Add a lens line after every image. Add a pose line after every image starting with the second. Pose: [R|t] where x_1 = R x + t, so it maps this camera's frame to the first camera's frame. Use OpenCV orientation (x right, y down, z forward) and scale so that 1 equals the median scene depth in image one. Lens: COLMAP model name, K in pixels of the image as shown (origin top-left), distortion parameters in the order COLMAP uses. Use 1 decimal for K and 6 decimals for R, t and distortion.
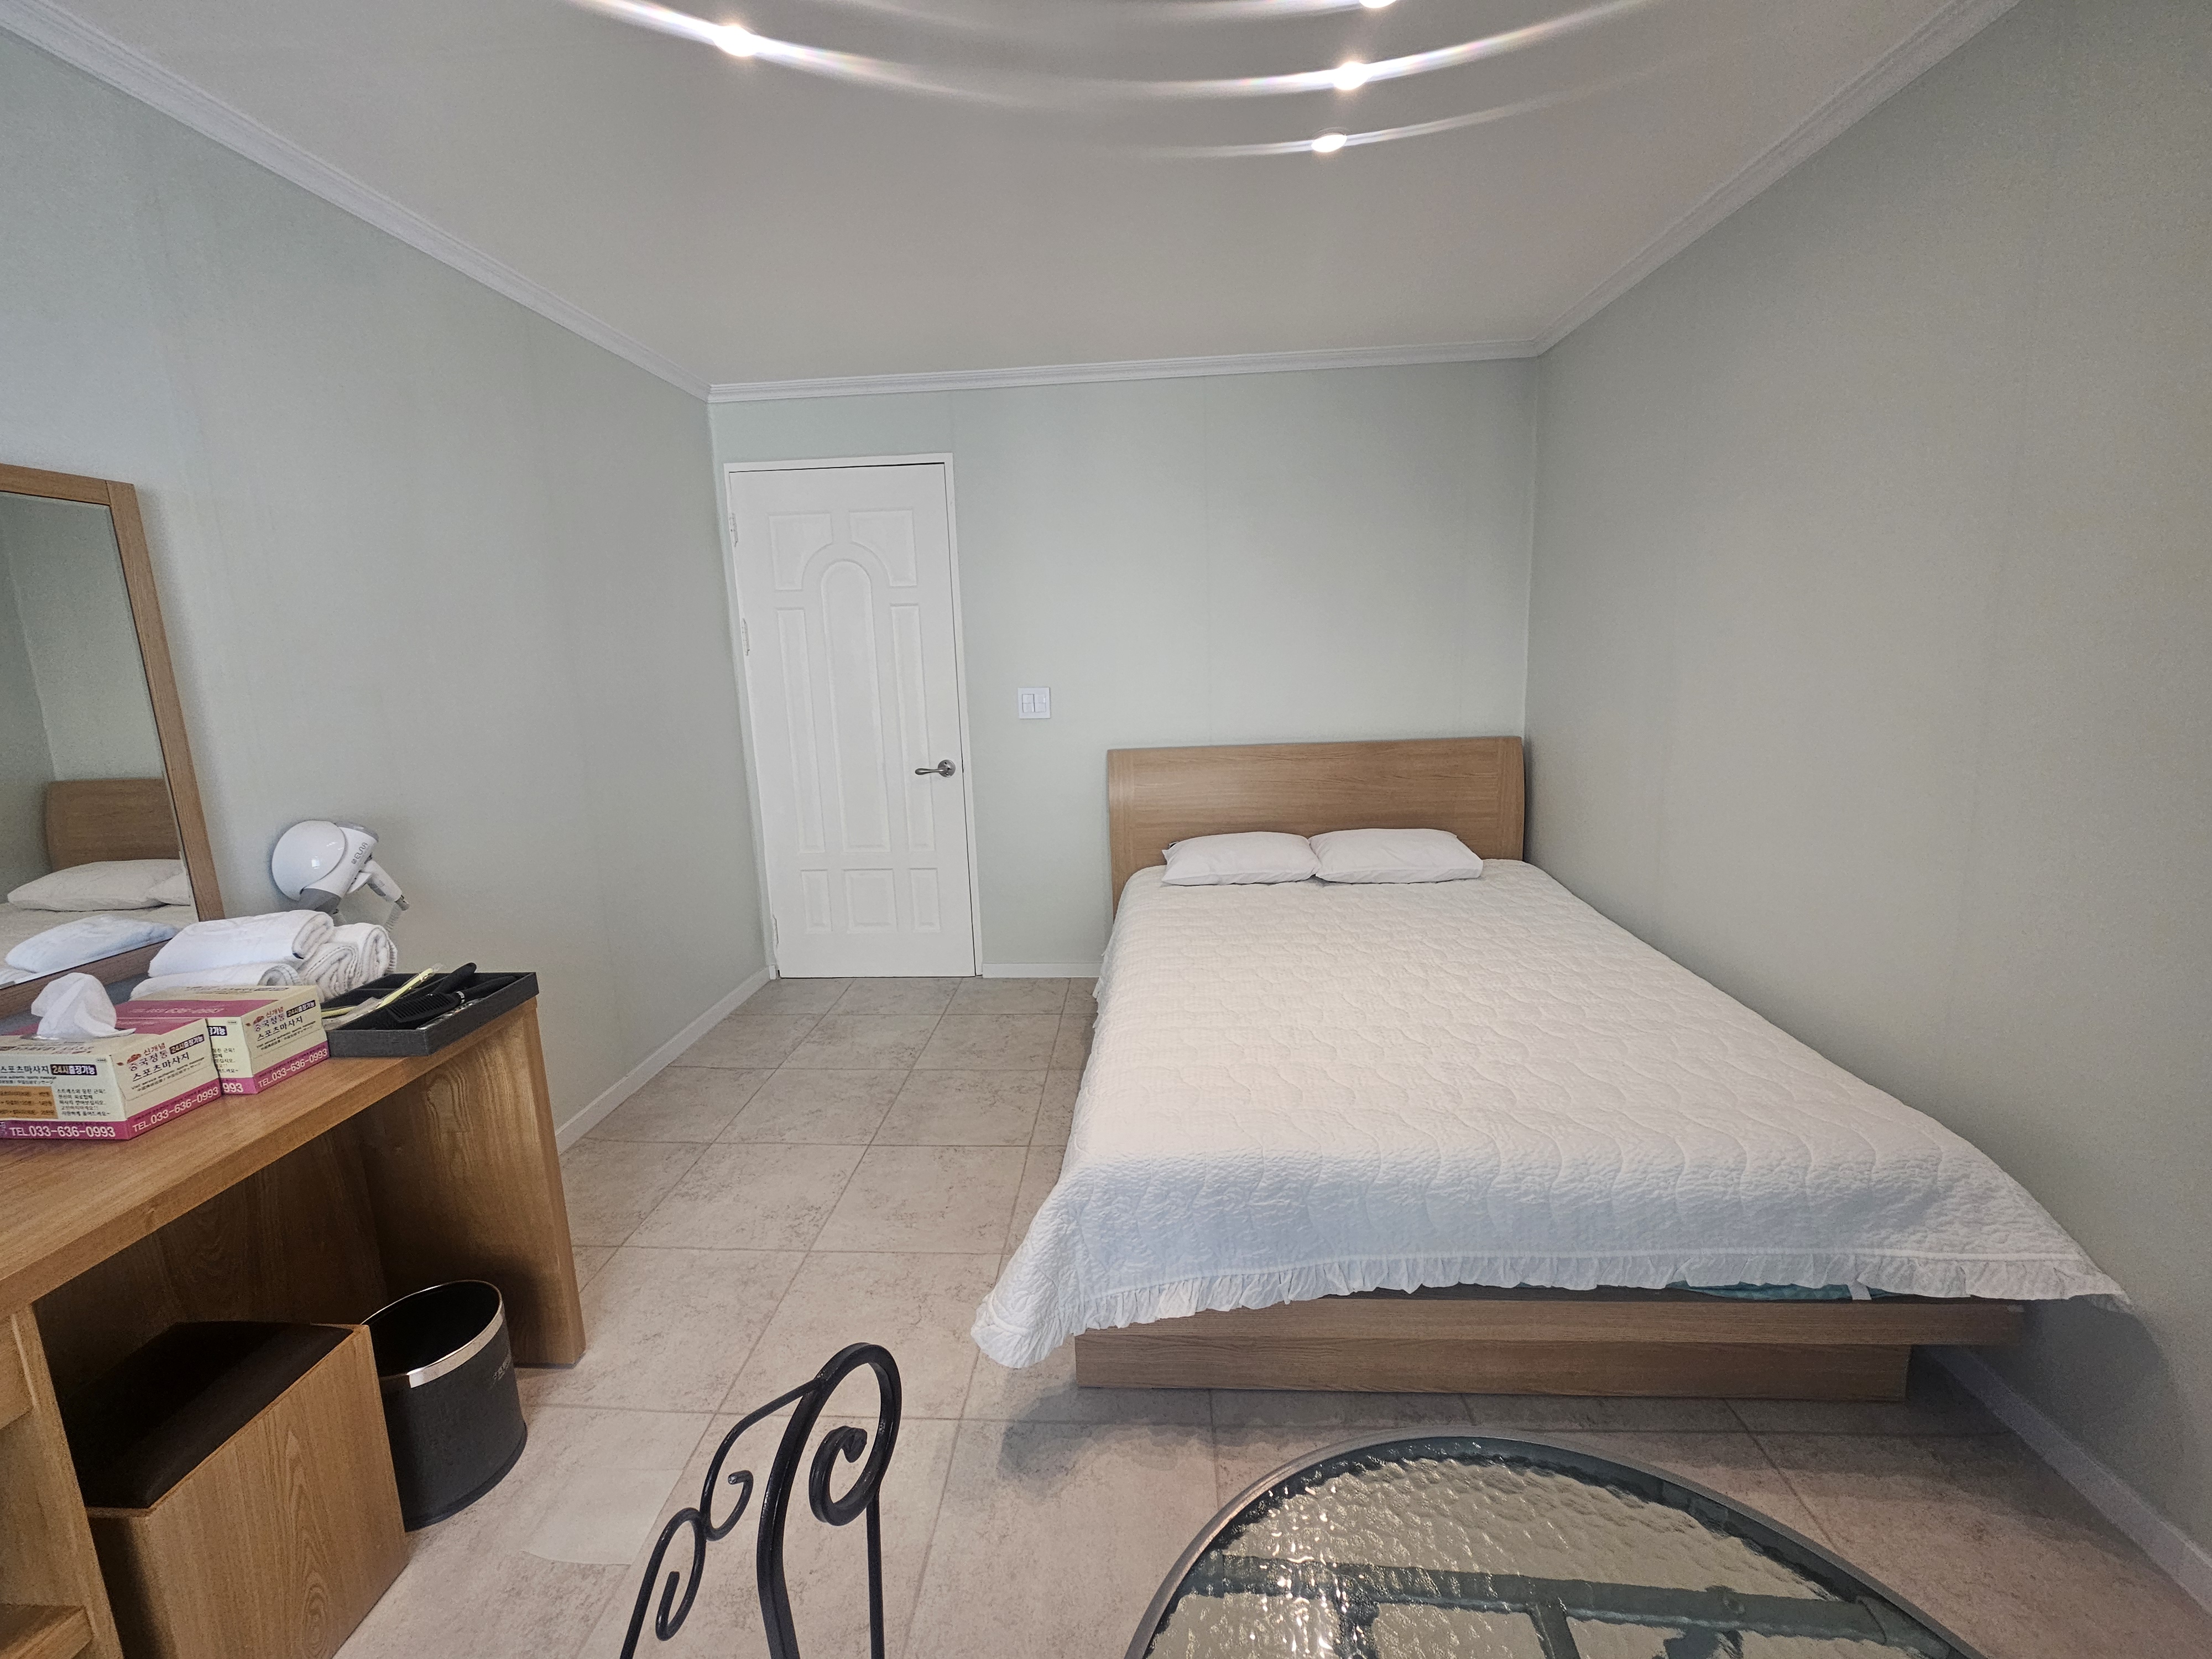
lens RADIAL K [[905.8, 0, 1107.1], [0, 905.8, 817.0], [0, 0, 1]] dist [0.000951, 0.000937]
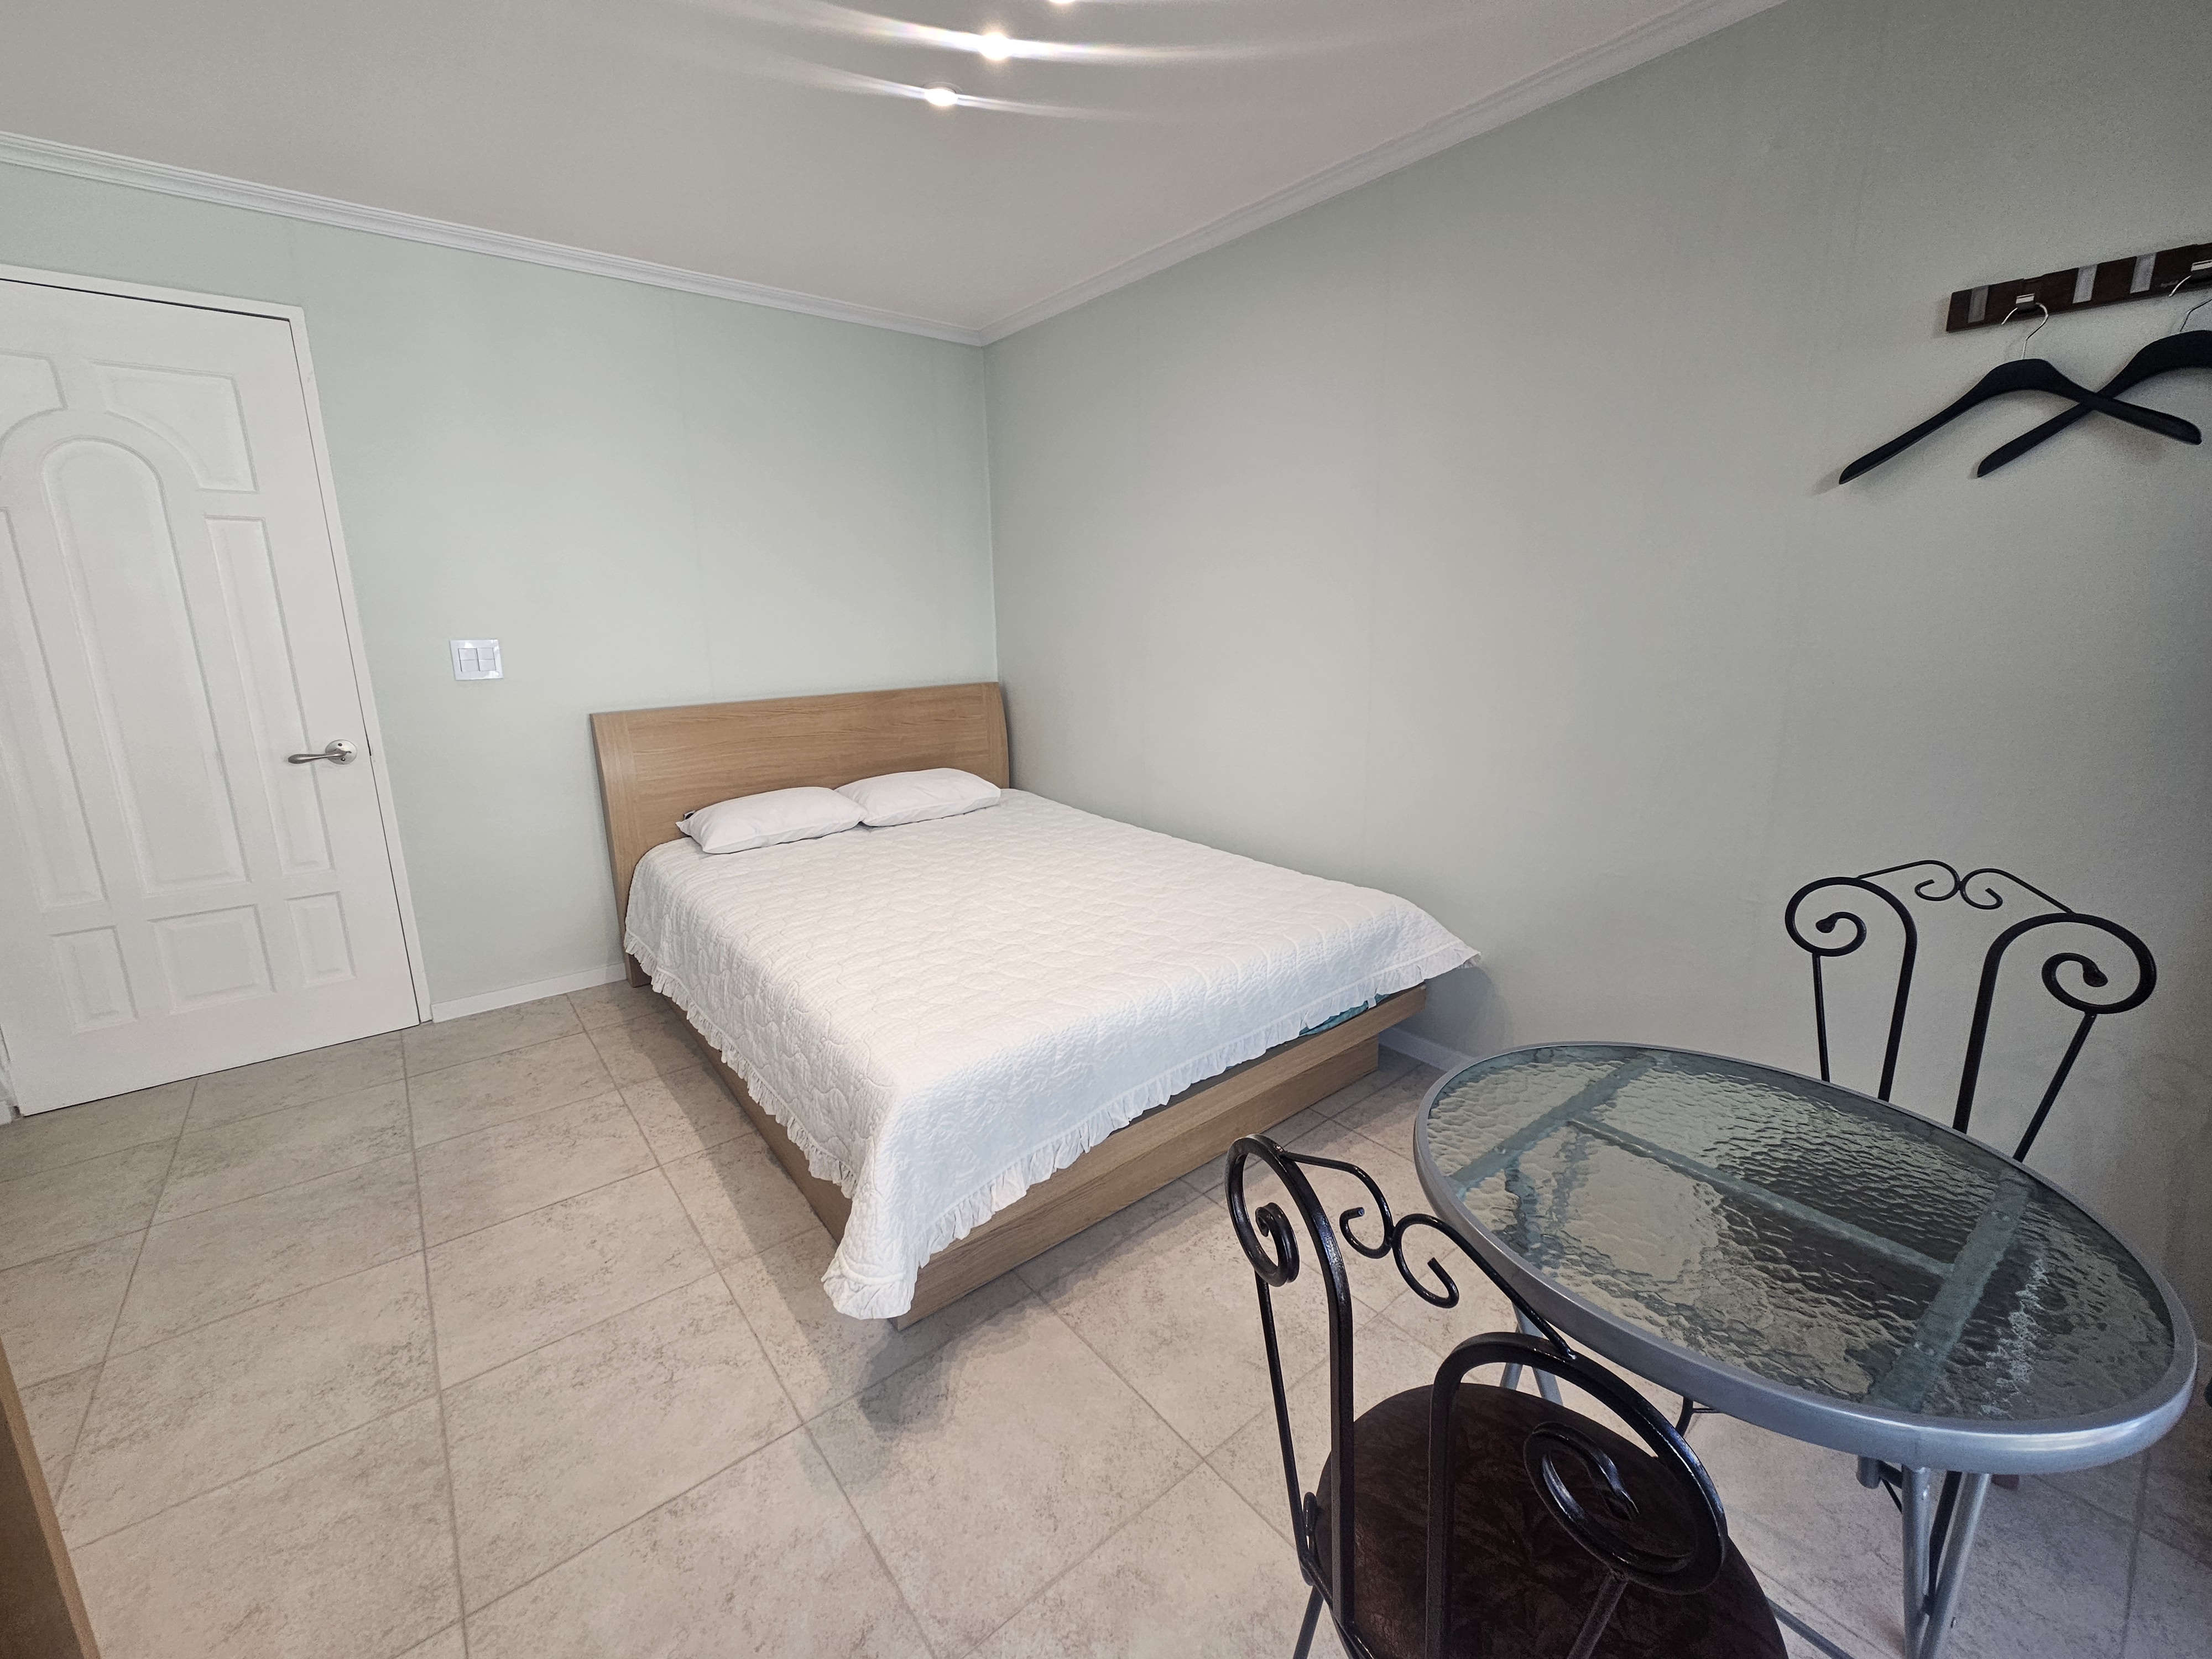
lens RADIAL K [[895.2, 0, 1108.1], [0, 895.2, 814.7], [0, 0, 1]] dist [-0.000397, -0.000061]
pose [[0.739778, -0.128359, 0.660495, -0.446853], [0.113920, 0.991357, 0.065064, 0.043040], [-0.663137, 0.027111, 0.748006, 0.121270]]
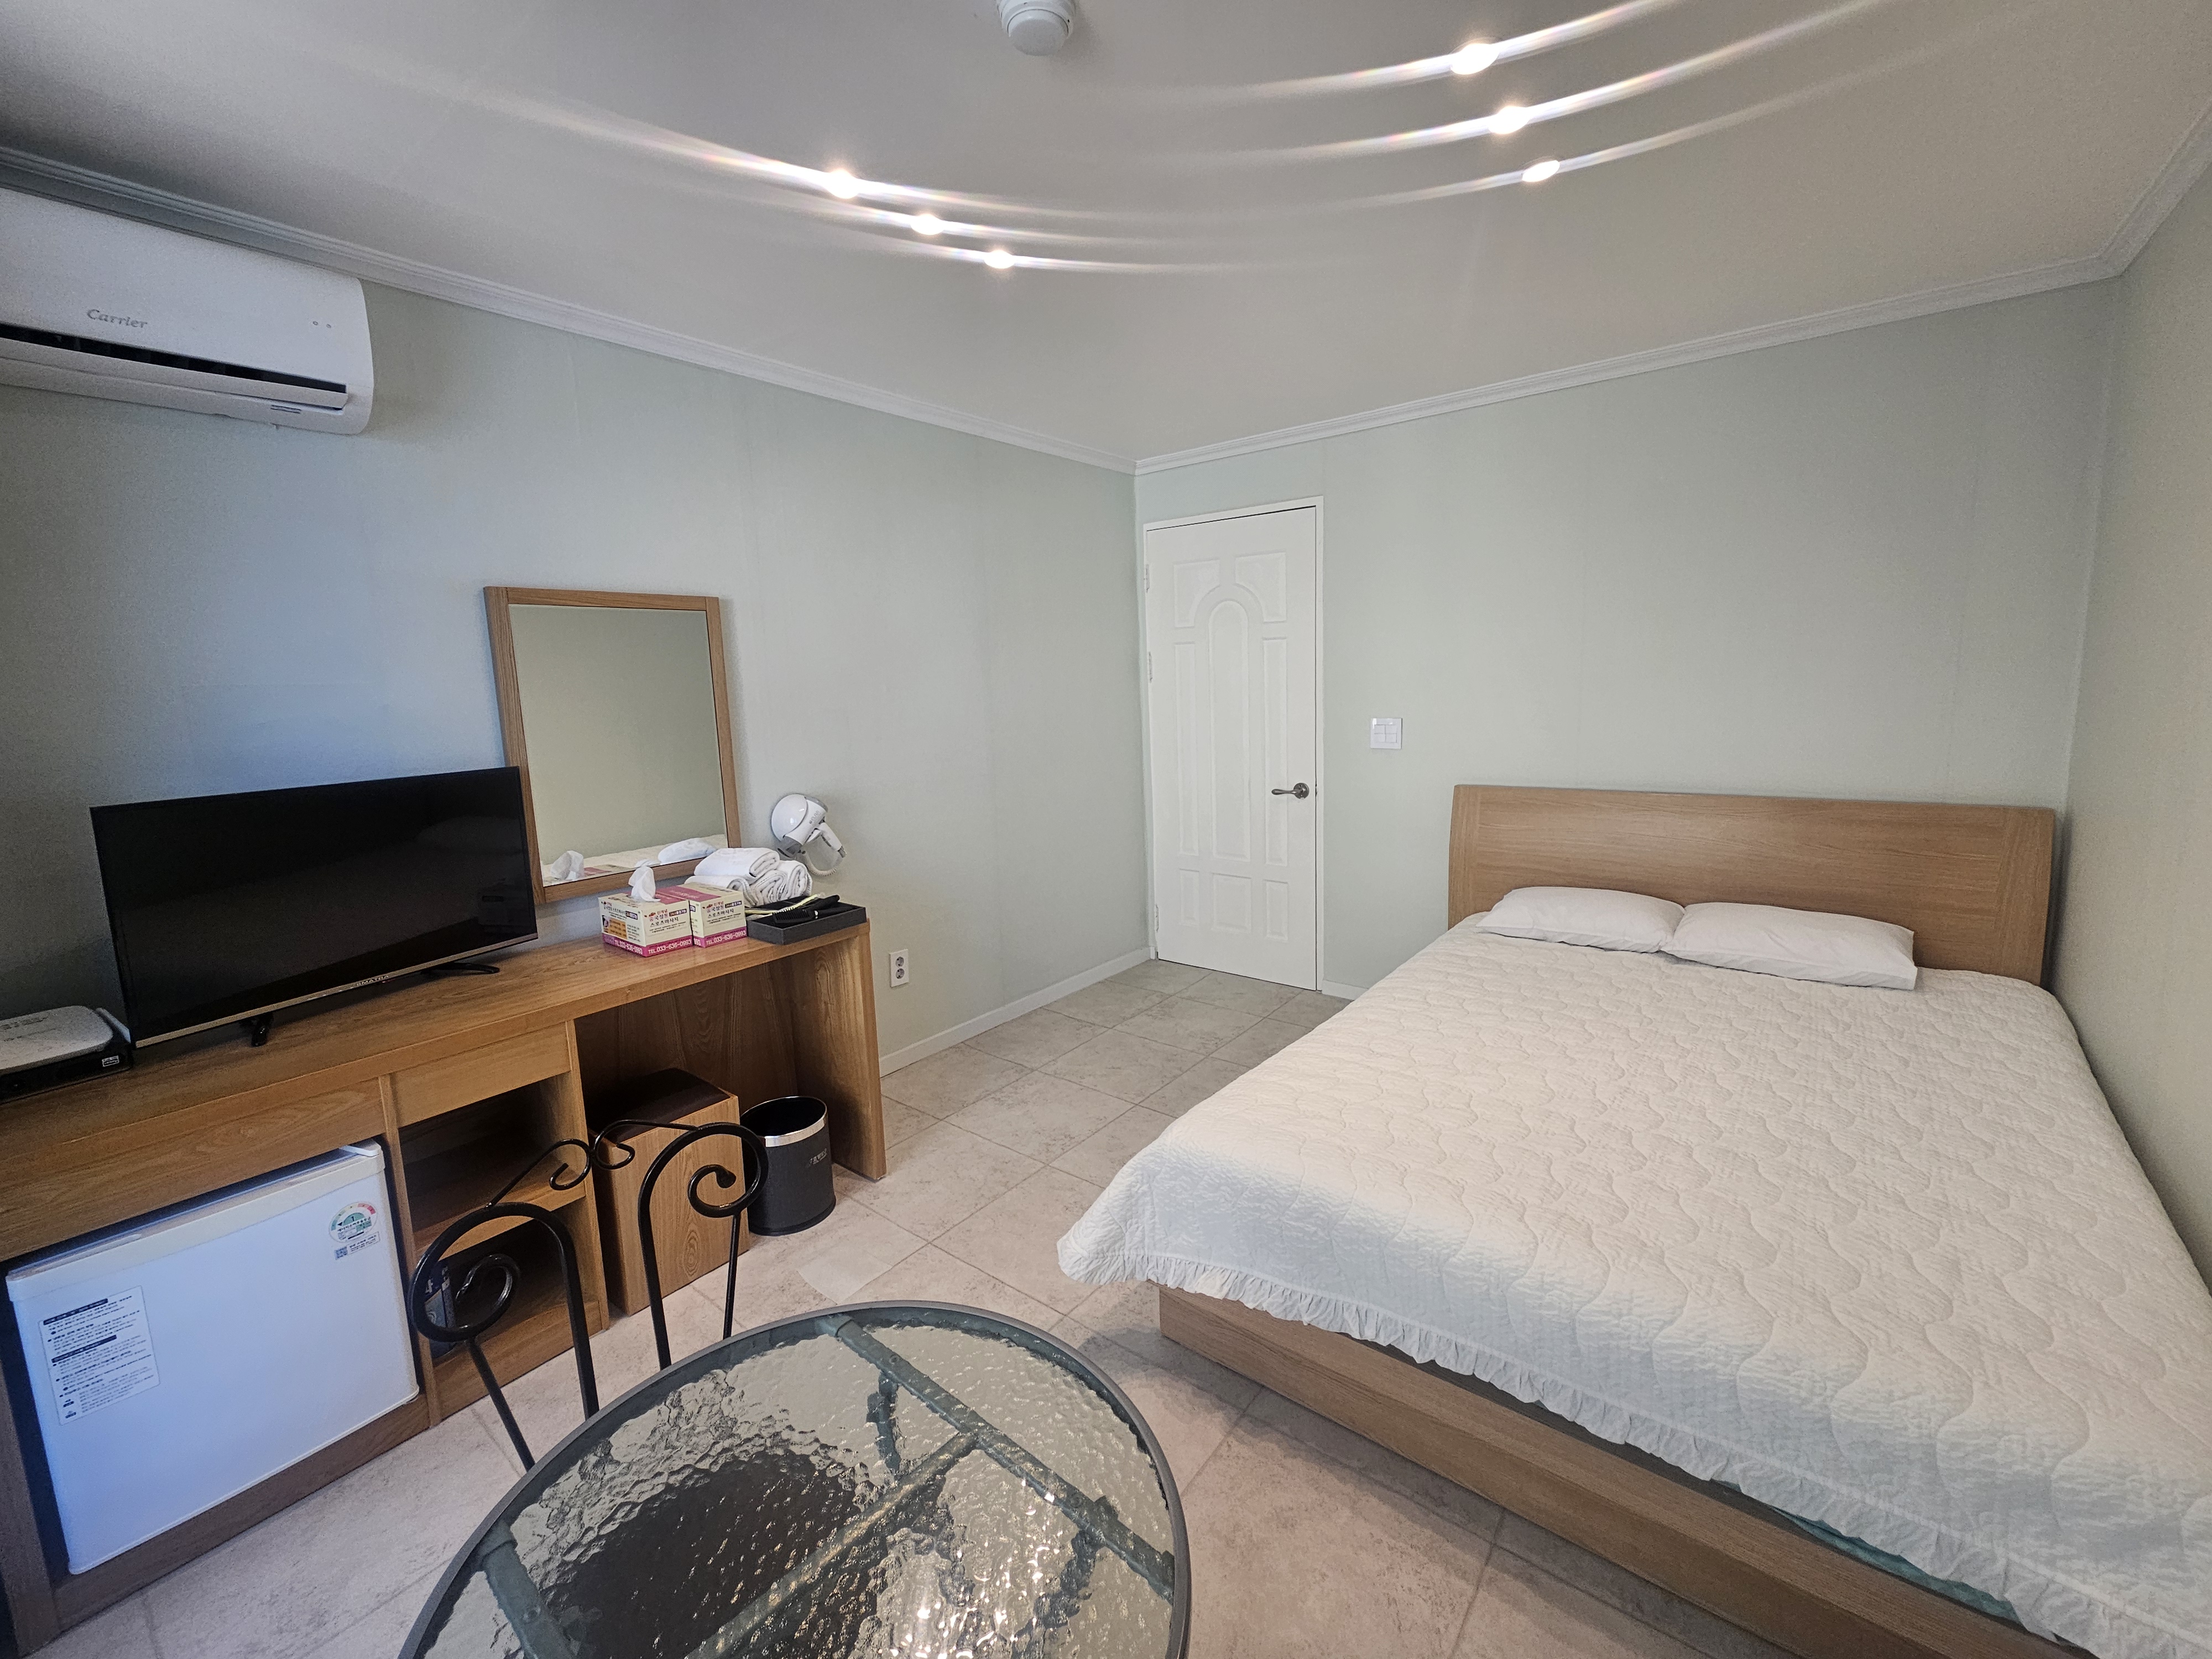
lens RADIAL K [[910.2, 0, 1101.7], [0, 910.2, 819.3], [0, 0, 1]] dist [0.002010, -0.000554]
pose [[0.821802, 0.095579, -0.561700, 0.514797], [-0.100169, 0.994711, 0.022708, -0.046526], [0.560900, 0.037604, 0.827029, -0.031025]]
